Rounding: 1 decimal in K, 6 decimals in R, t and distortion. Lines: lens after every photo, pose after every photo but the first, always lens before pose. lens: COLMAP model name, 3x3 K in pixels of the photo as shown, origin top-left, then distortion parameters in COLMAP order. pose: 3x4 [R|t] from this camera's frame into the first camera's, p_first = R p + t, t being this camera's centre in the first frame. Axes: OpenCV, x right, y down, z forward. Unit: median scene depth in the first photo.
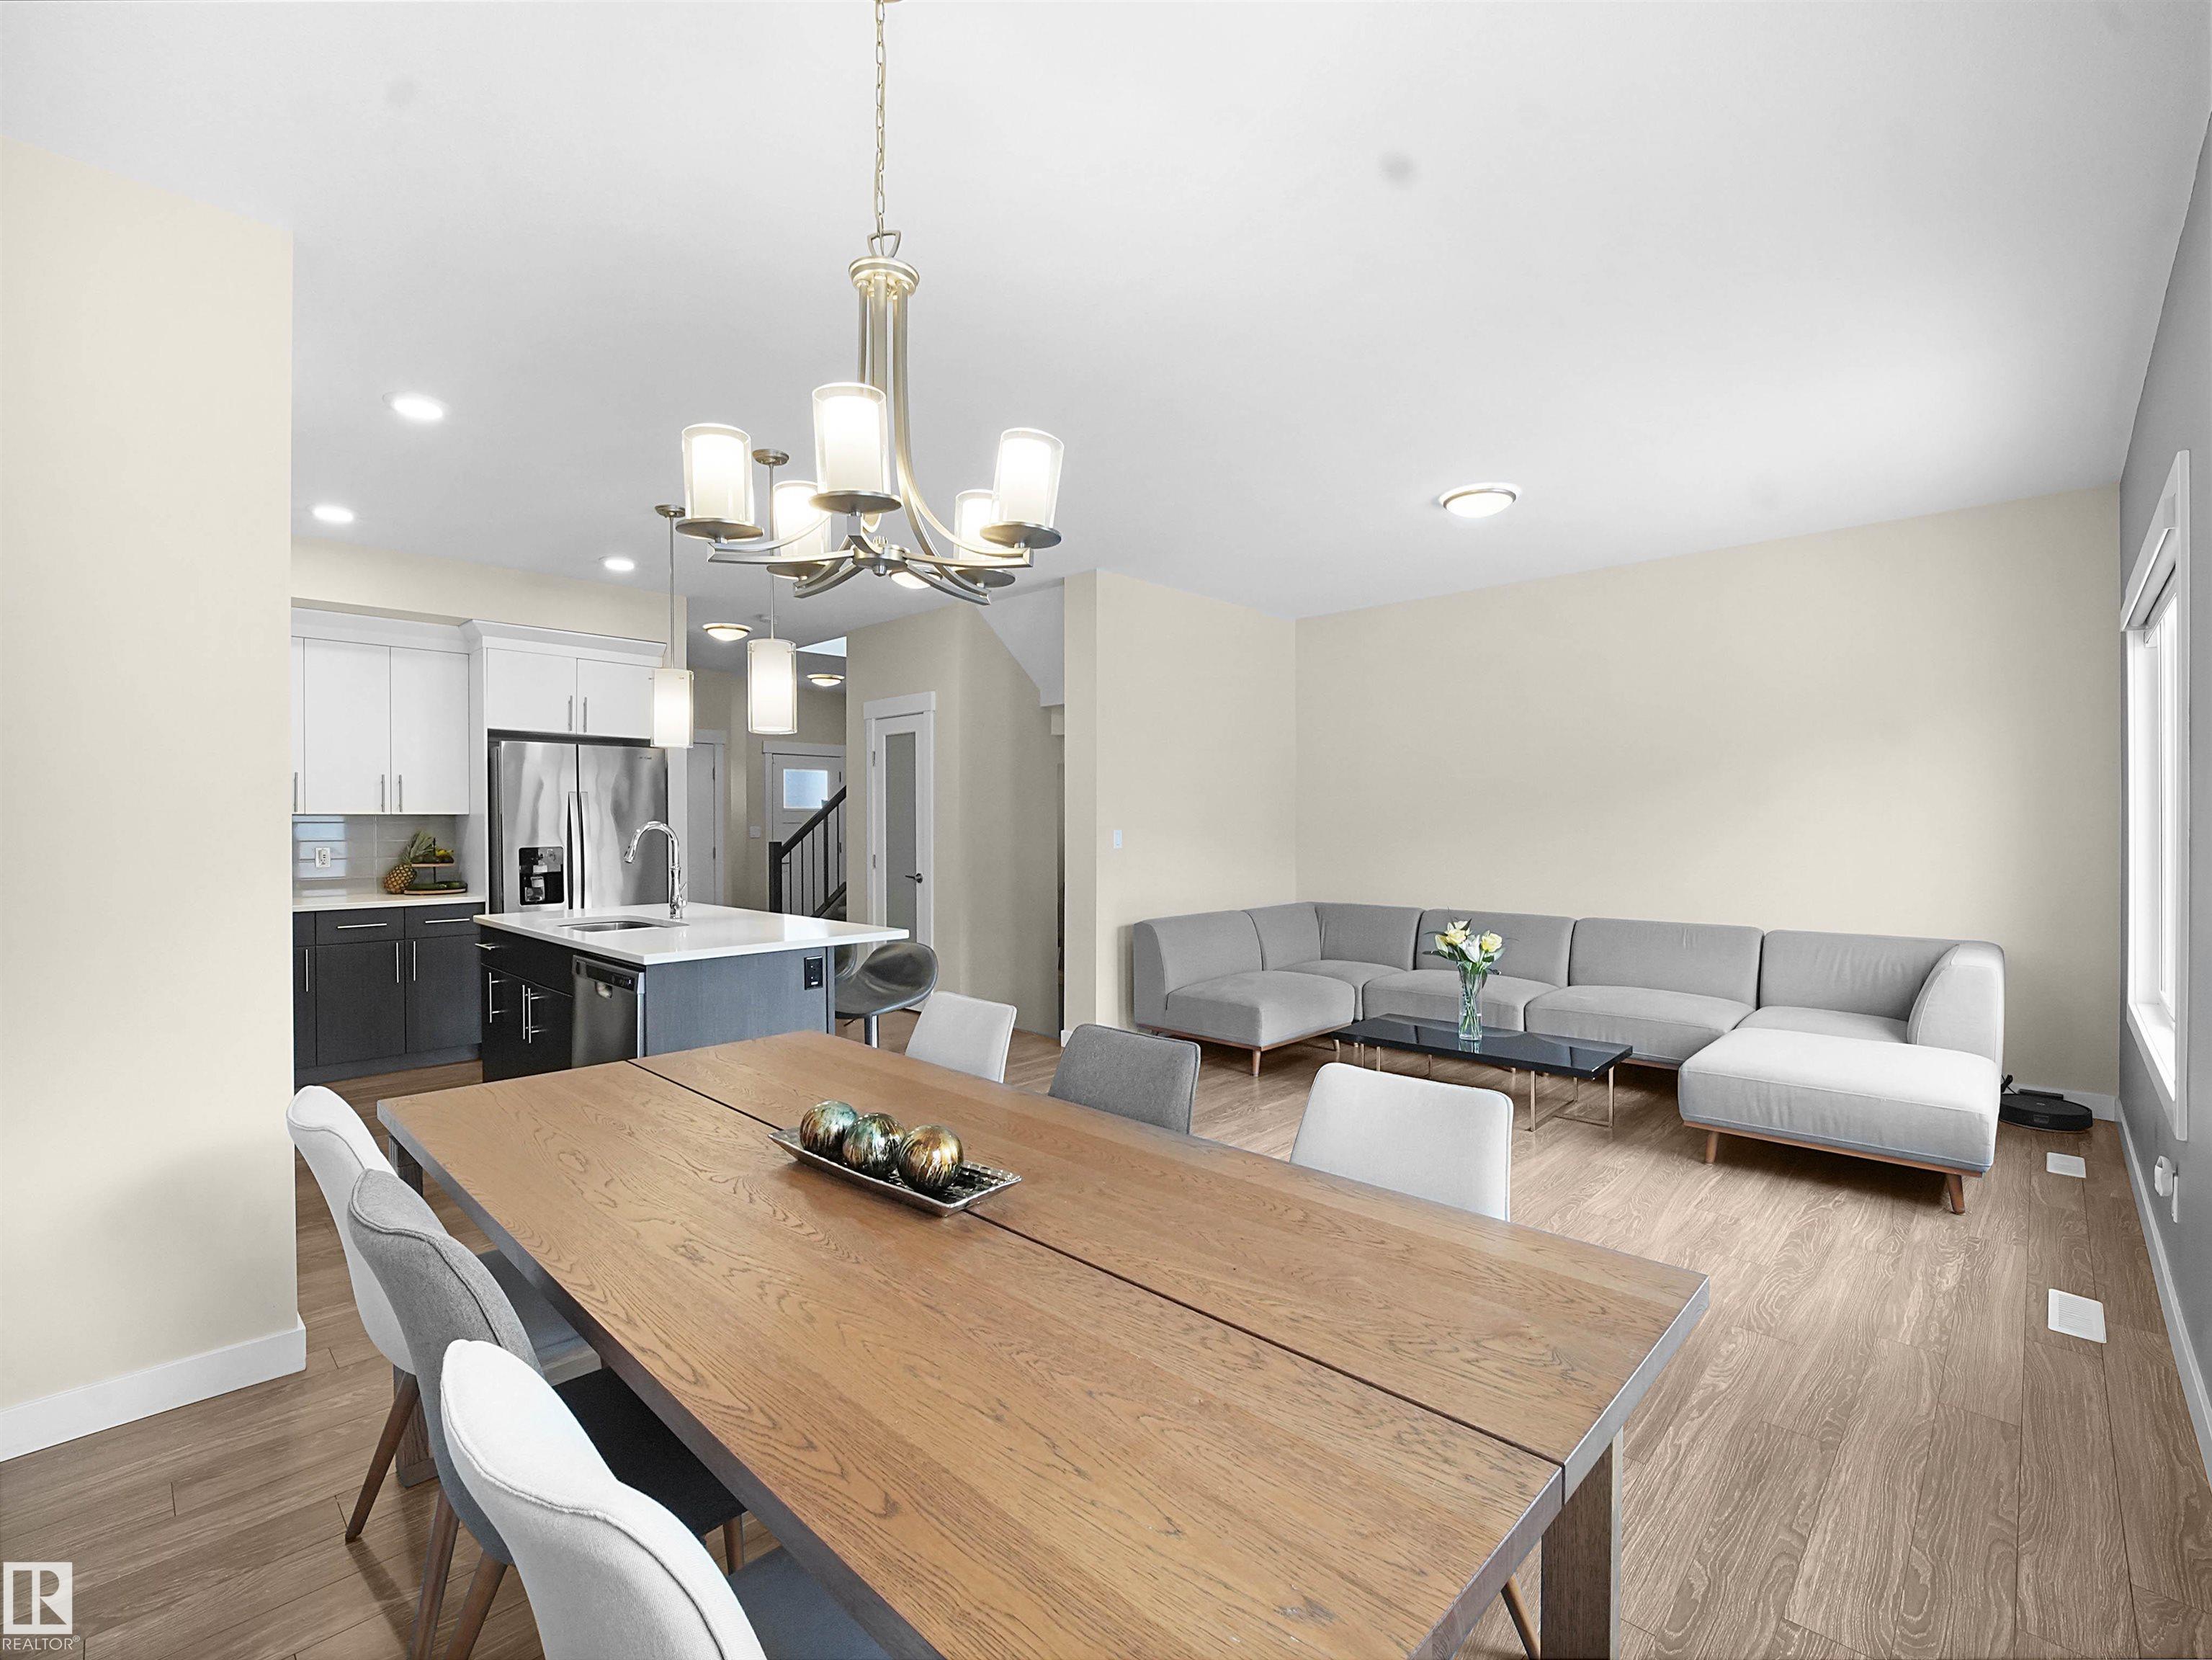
lens RADIAL K [[983.7, 0, 1106.0], [0, 983.7, 830.0], [0, 0, 1]] dist [-0.025448, 0.000169]
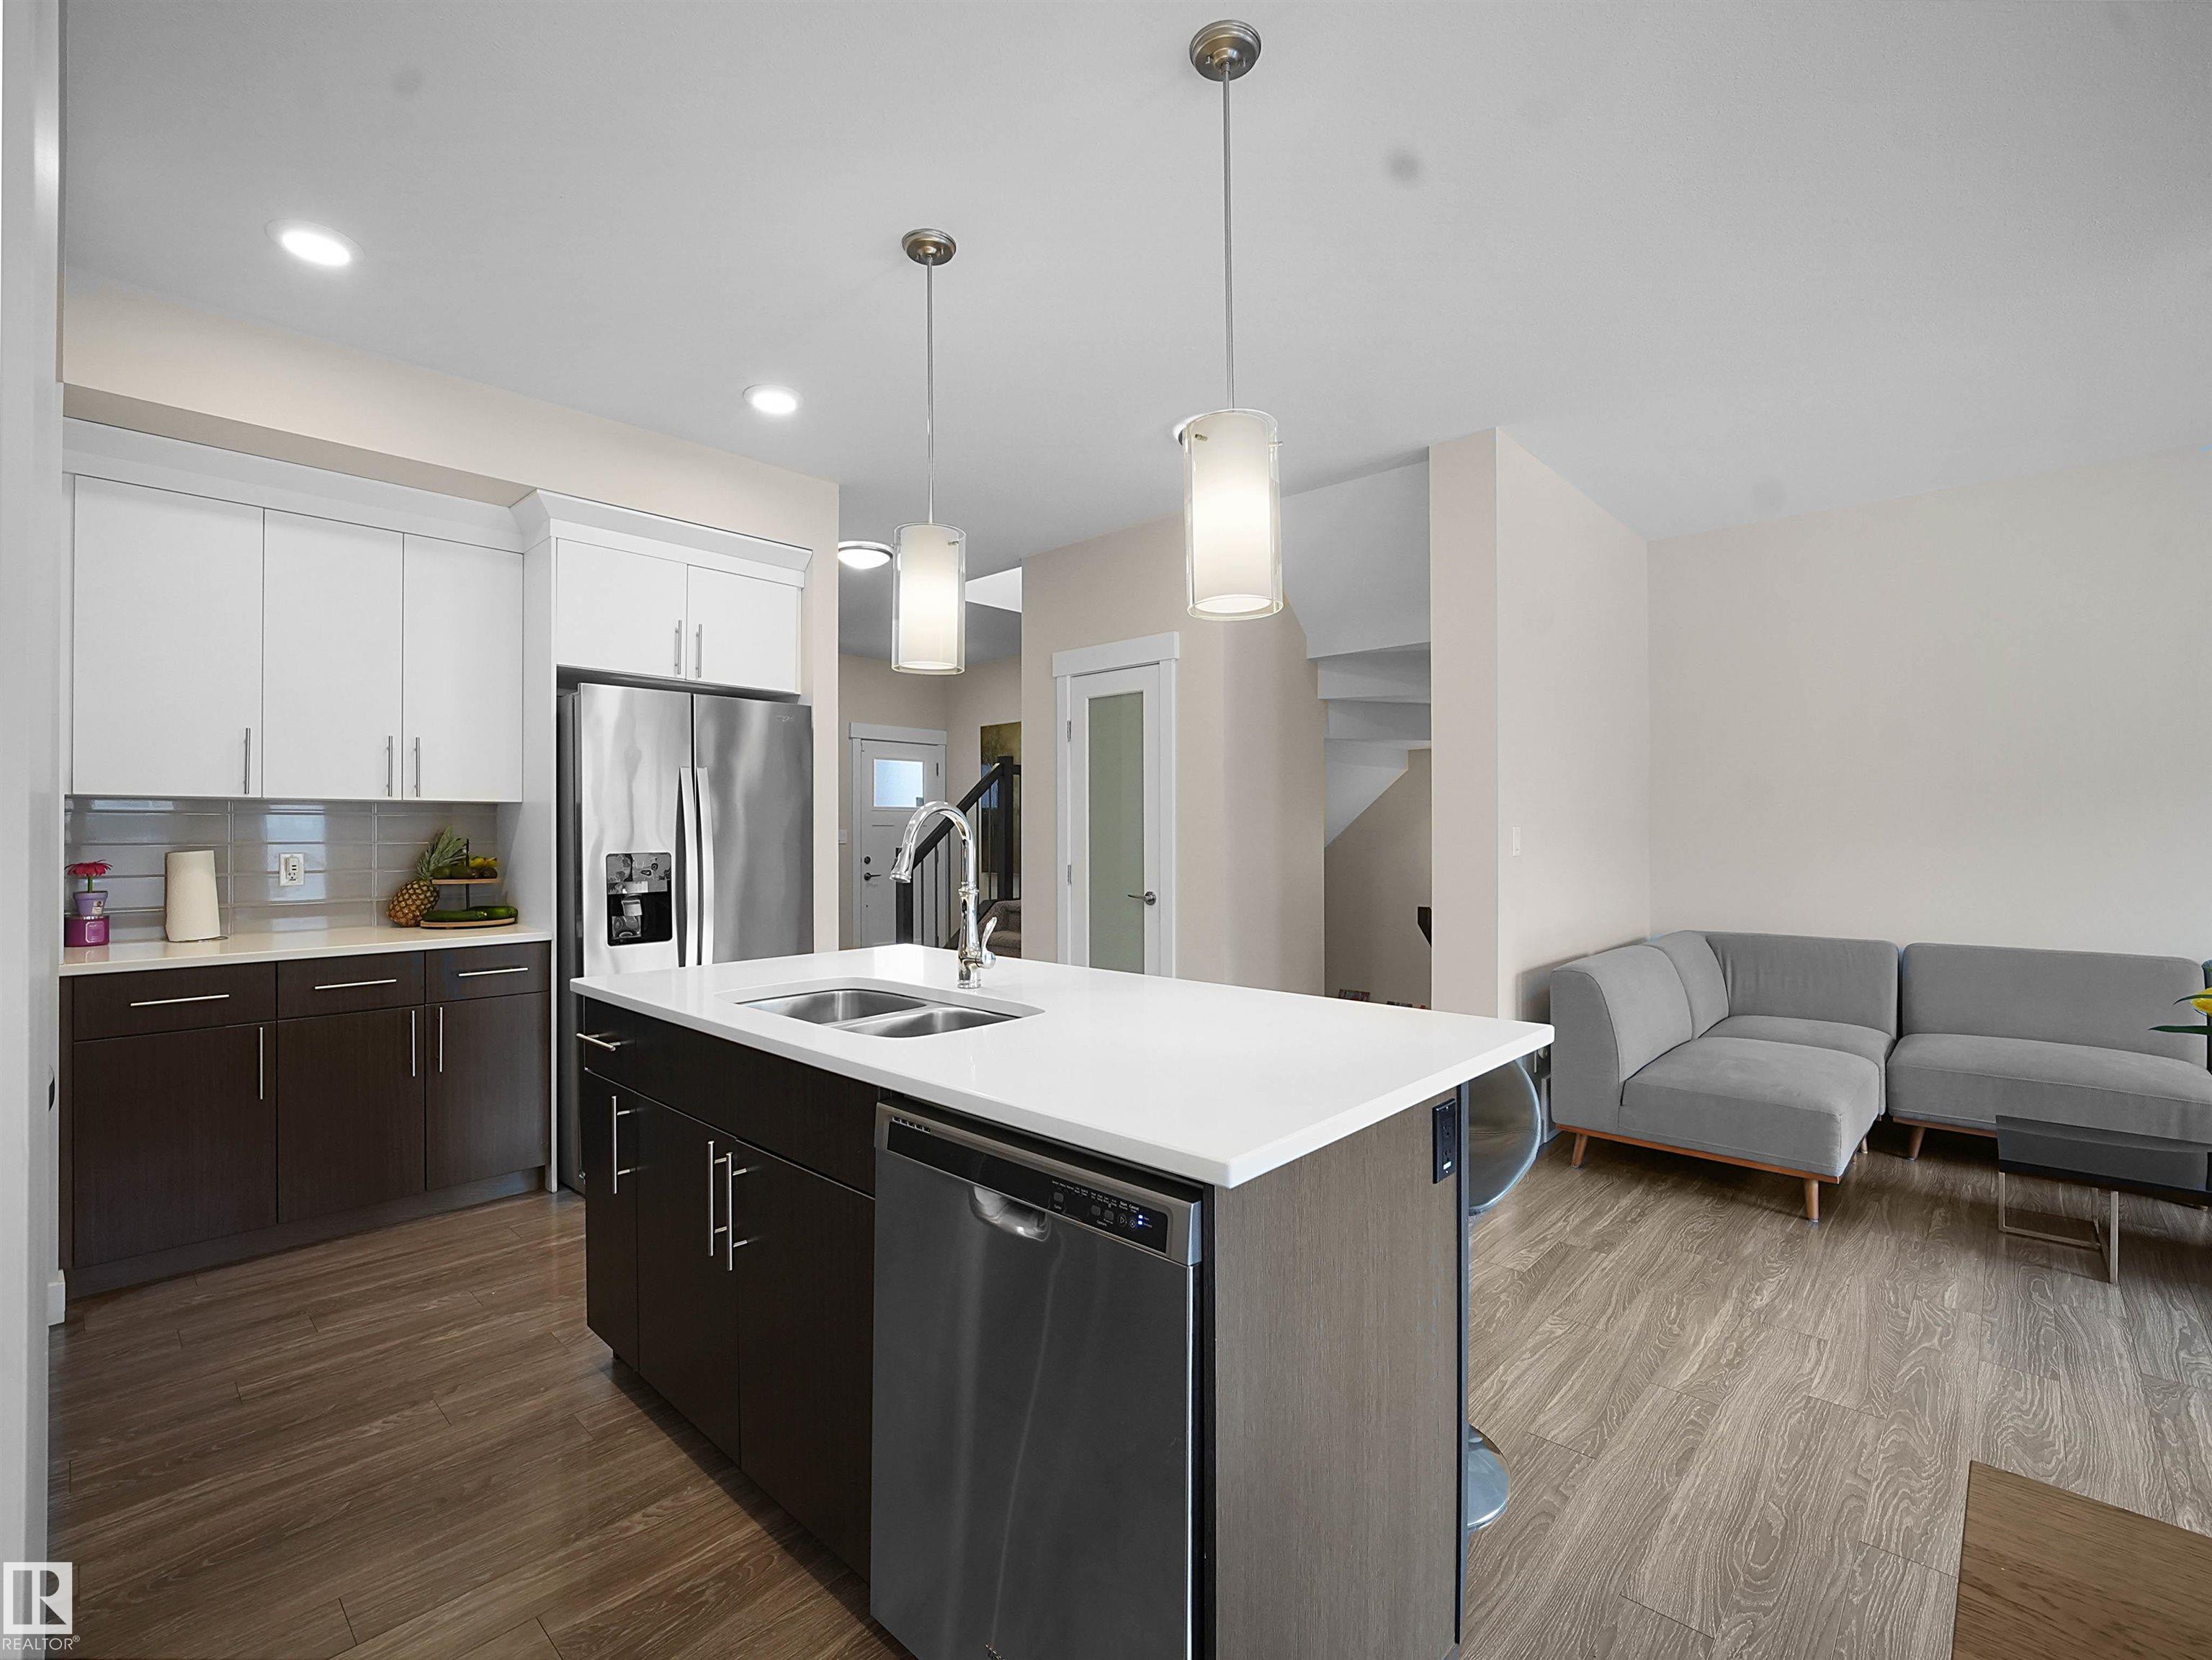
lens RADIAL K [[1004.8, 0, 1106.0], [0, 1004.8, 830.0], [0, 0, 1]] dist [-0.016952, 0.000970]
pose [[0.999995, 0.001335, 0.002865, -0.273338], [-0.001311, 0.999963, -0.008530, 0.007443], [-0.002876, 0.008527, 0.999960, 0.342296]]
